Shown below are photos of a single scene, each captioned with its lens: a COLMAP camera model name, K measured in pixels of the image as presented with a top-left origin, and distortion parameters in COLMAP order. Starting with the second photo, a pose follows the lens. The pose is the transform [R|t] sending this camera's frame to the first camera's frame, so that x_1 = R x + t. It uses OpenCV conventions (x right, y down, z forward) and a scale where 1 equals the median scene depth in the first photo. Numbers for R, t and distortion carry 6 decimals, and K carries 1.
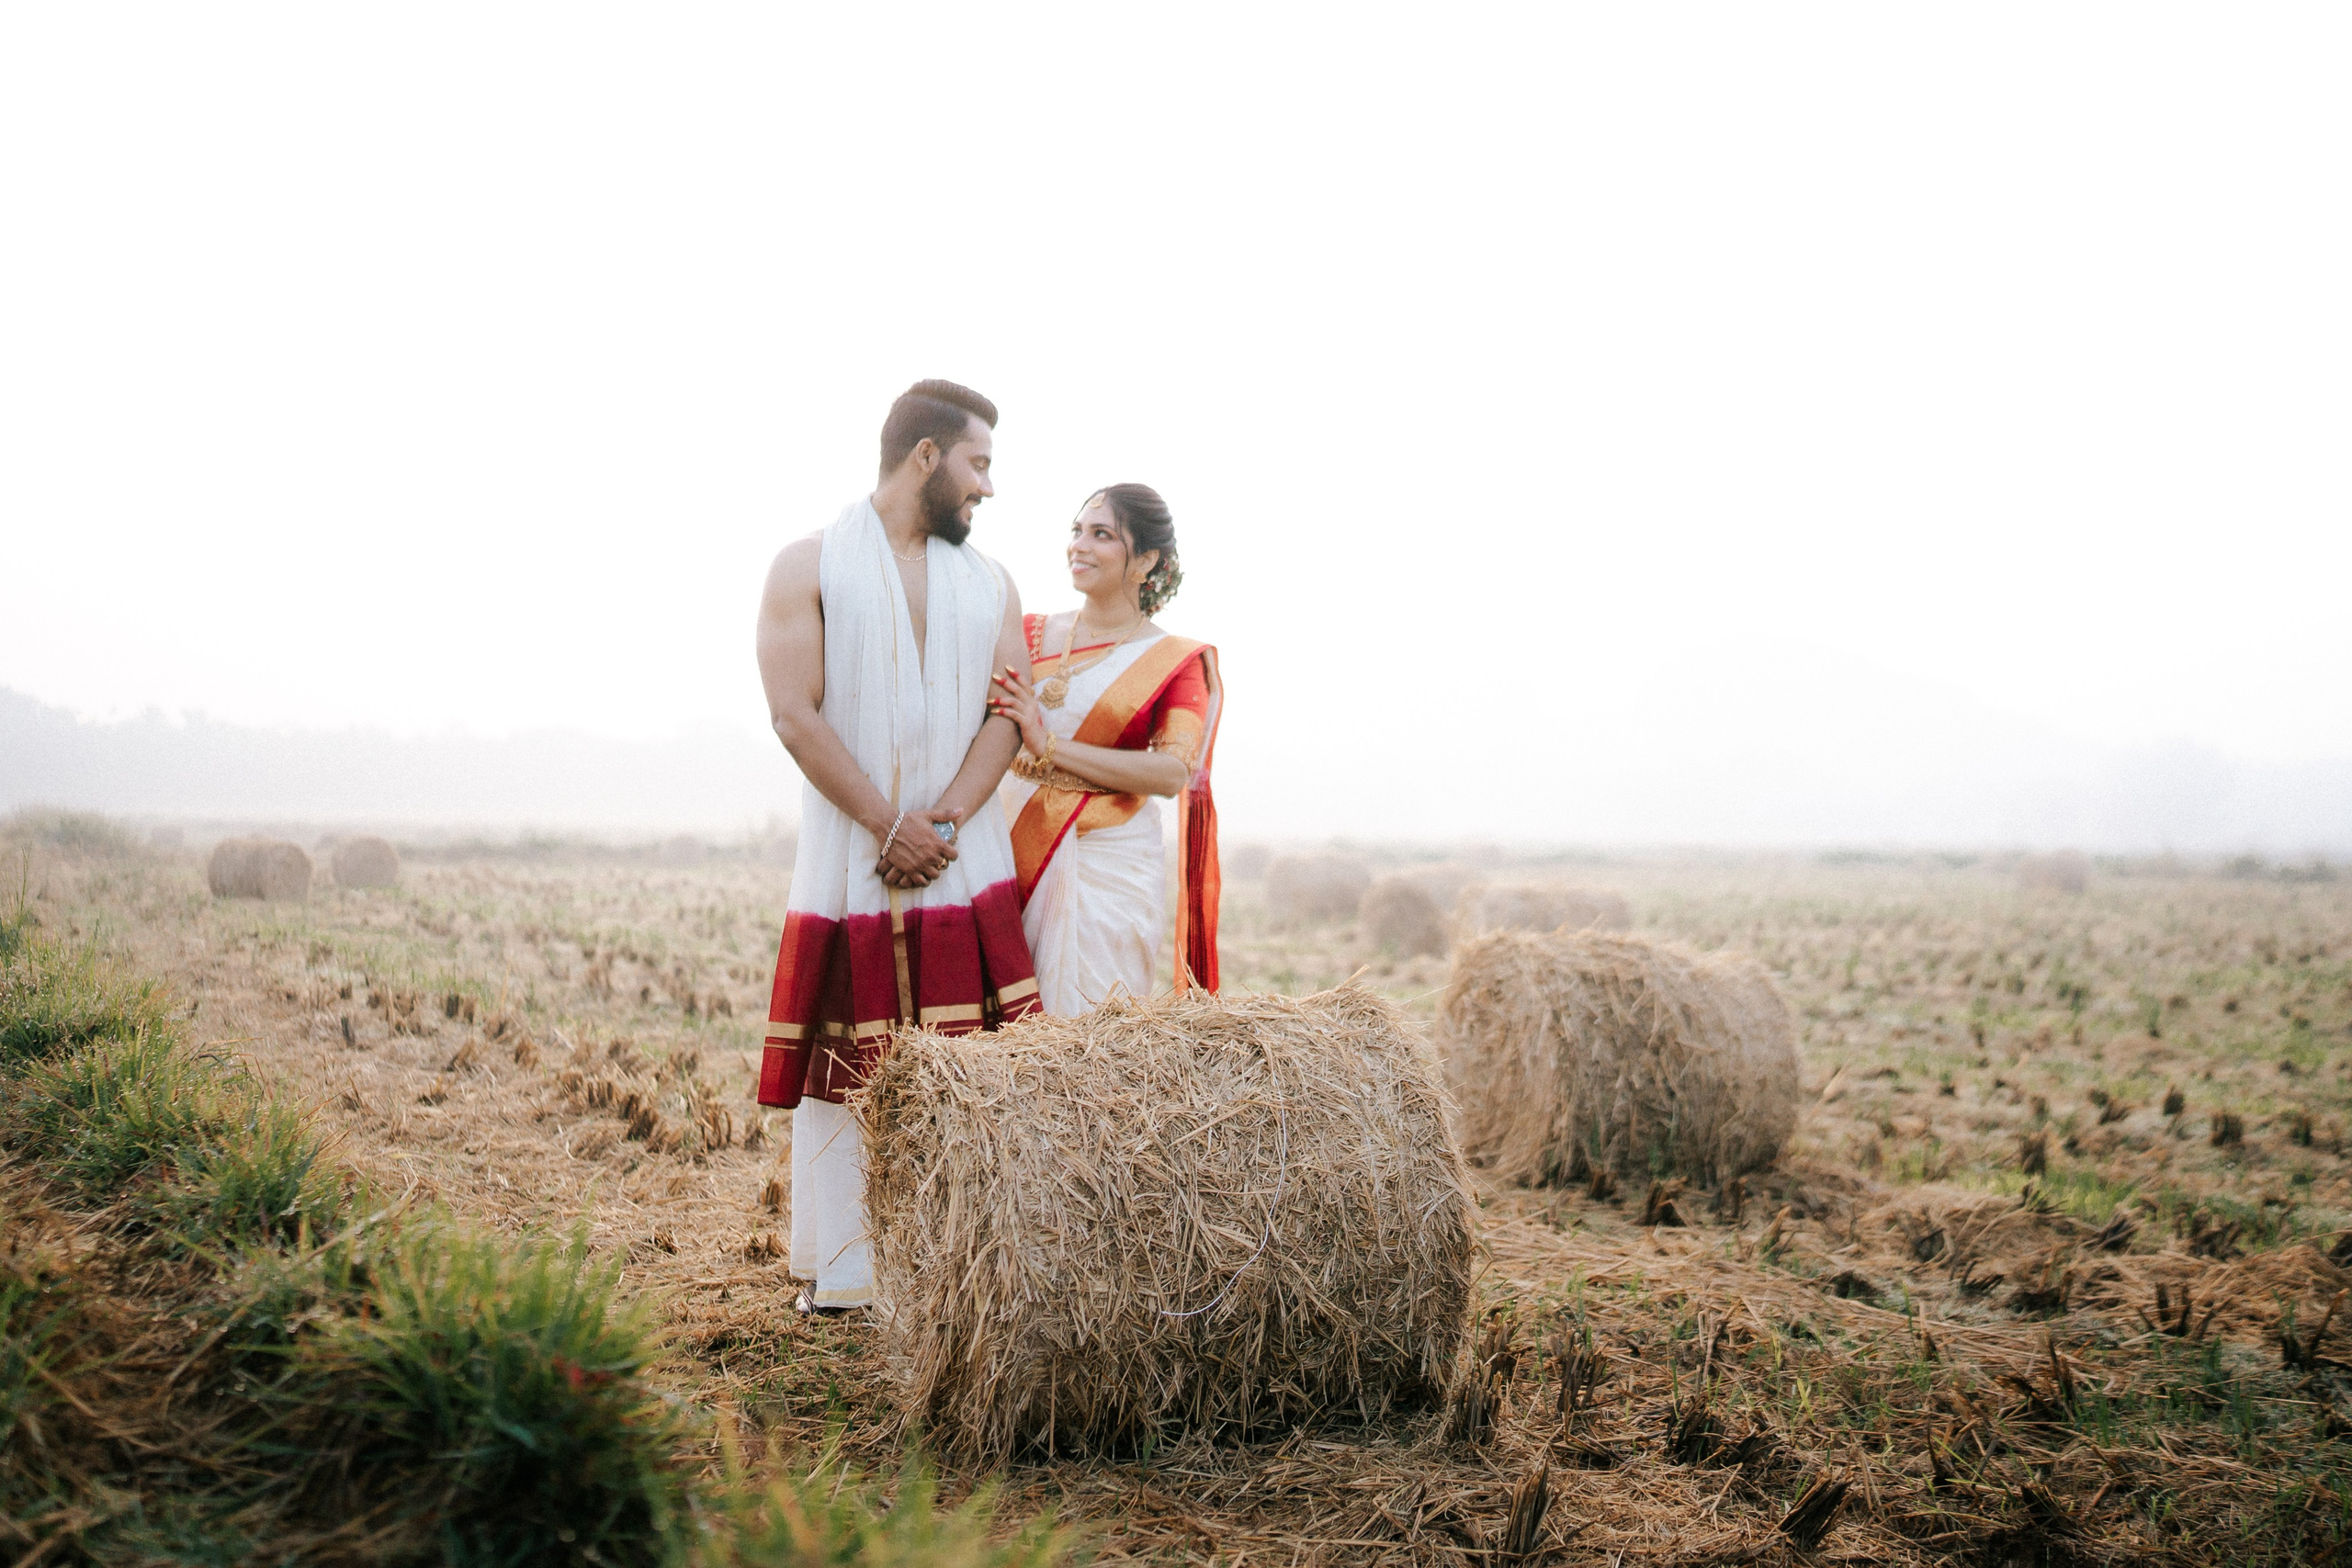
lens RADIAL K [[2359.1, 0, 1174.5], [0, 2359.1, 772.9], [0, 0, 1]] dist [-0.155294, 0.000000]
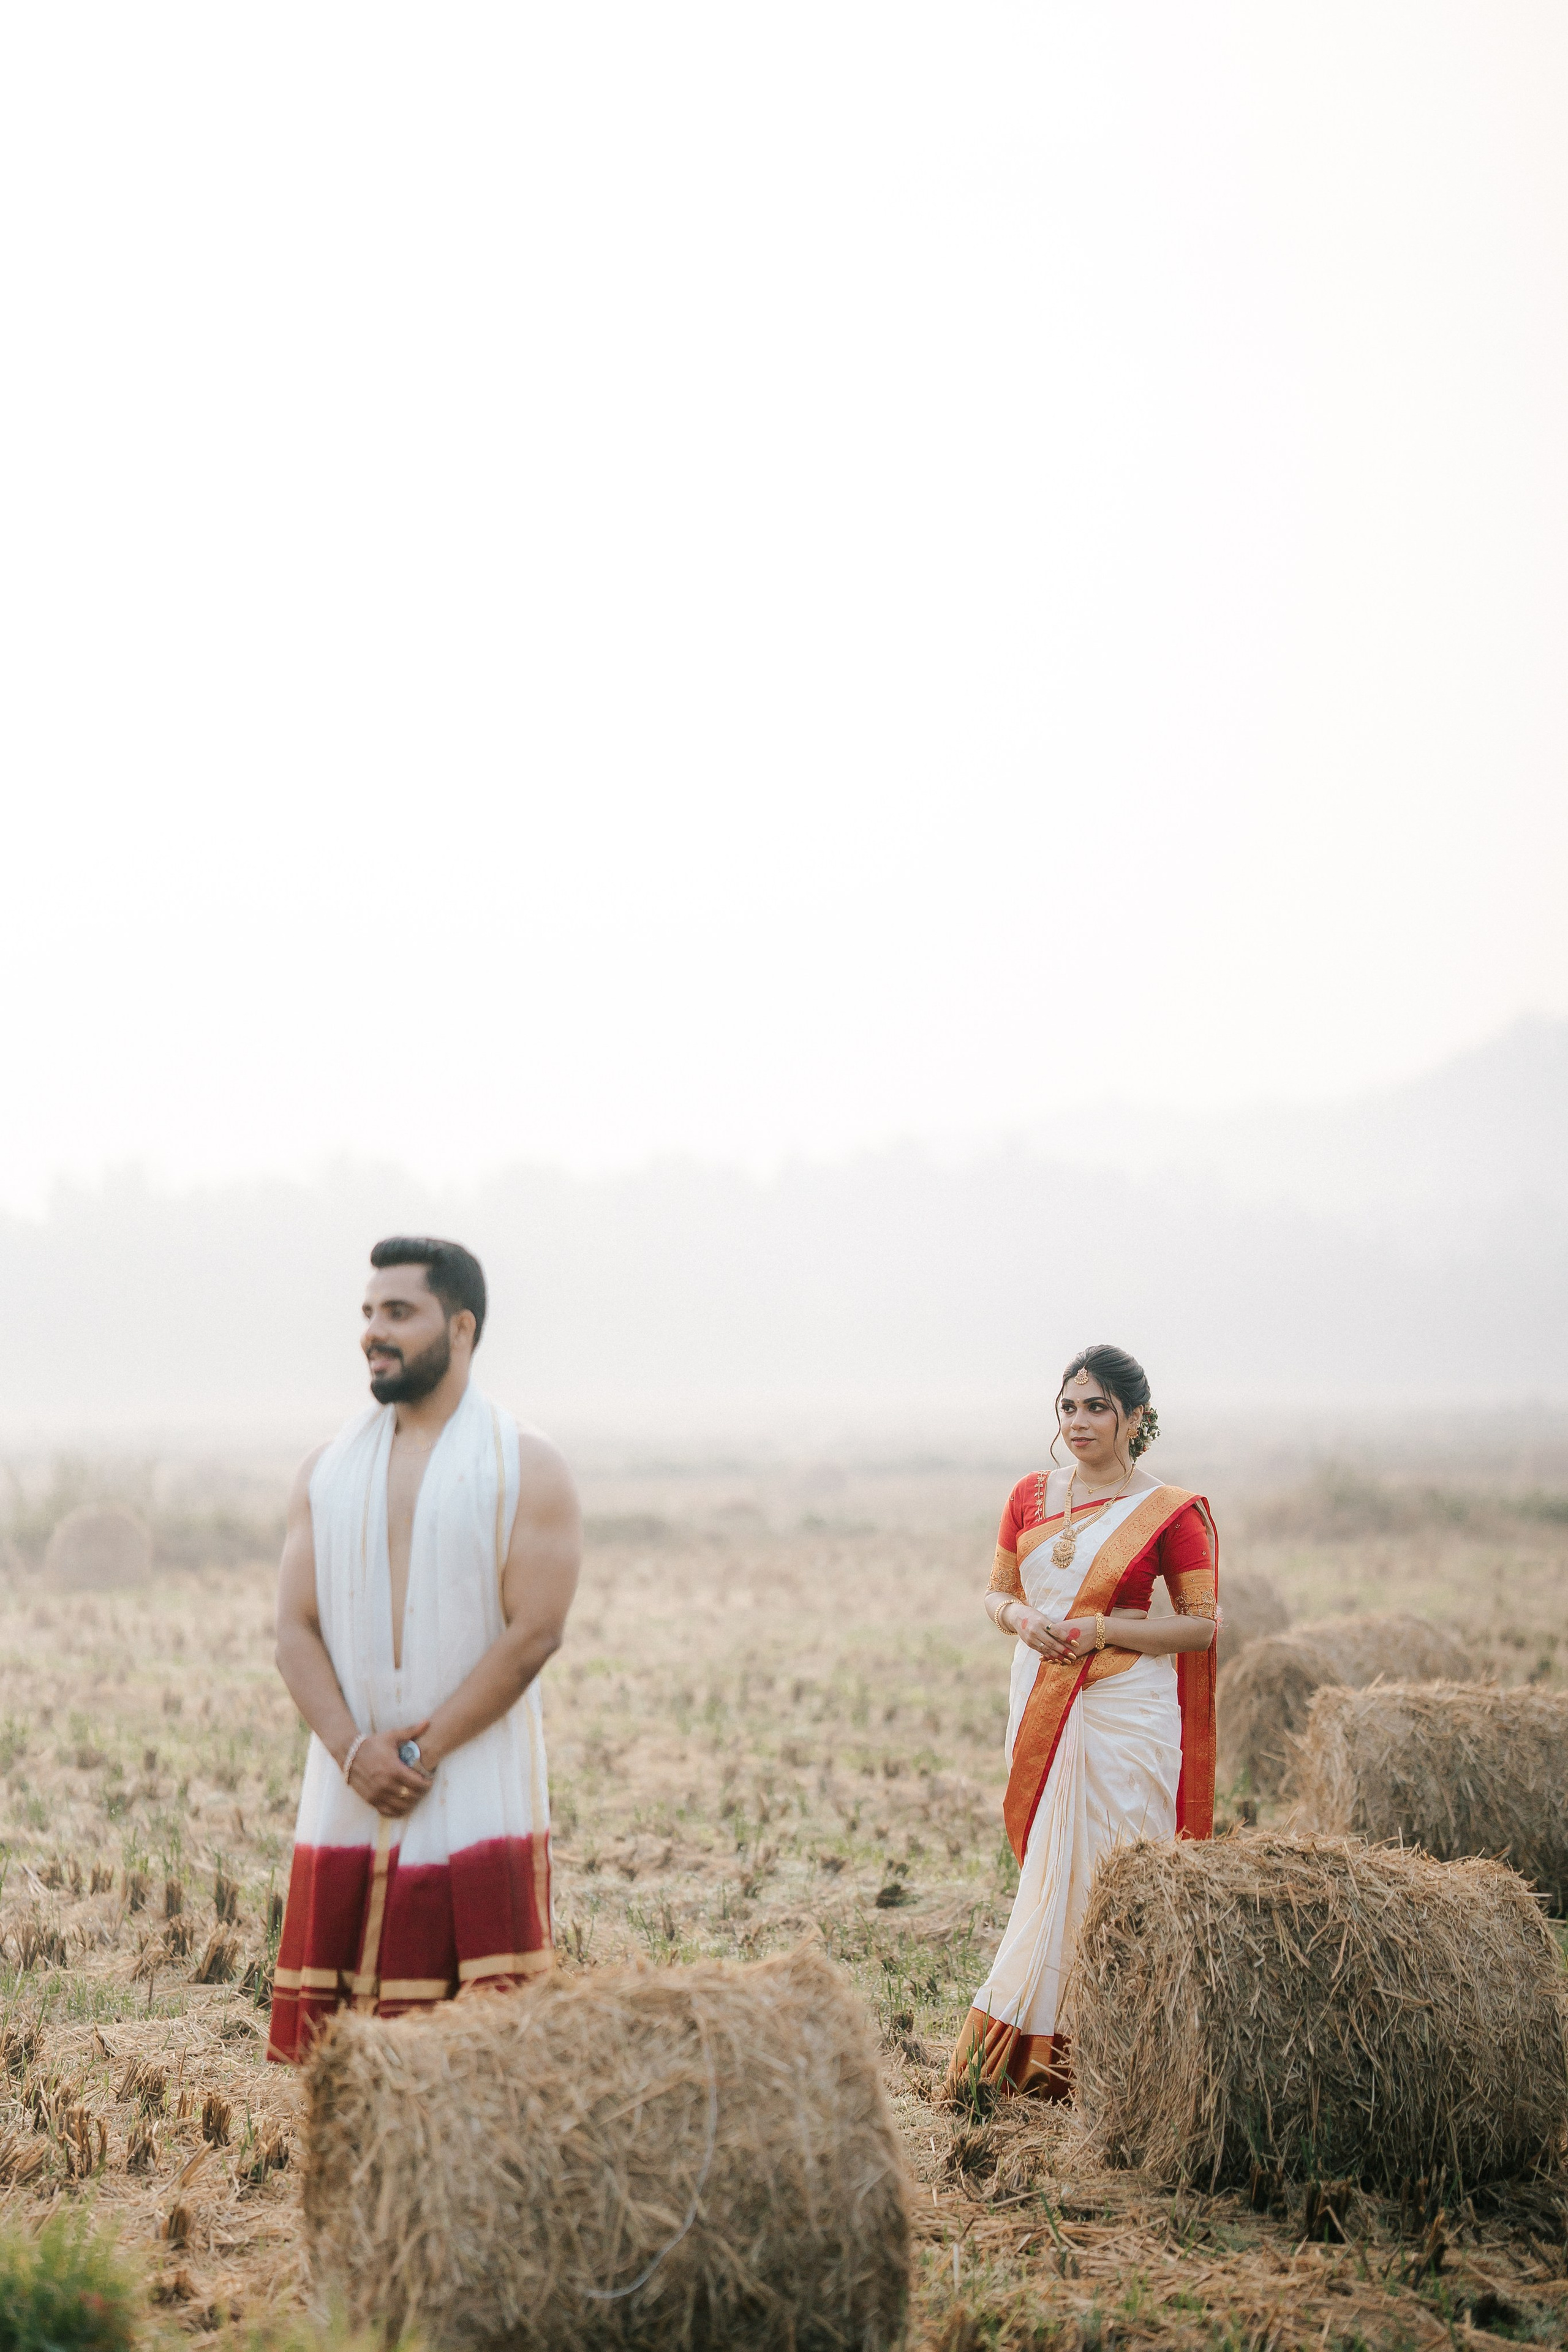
lens RADIAL K [[5802.6, 0, 773.8], [0, 5802.6, 1177.2], [0, 0, 1]] dist [0.791699, 0.000000]
pose [[0.998601, -0.029433, -0.043921, 0.191708], [0.028828, 0.999481, -0.014345, -0.206443], [0.044321, 0.013059, 0.998932, -1.519179]]
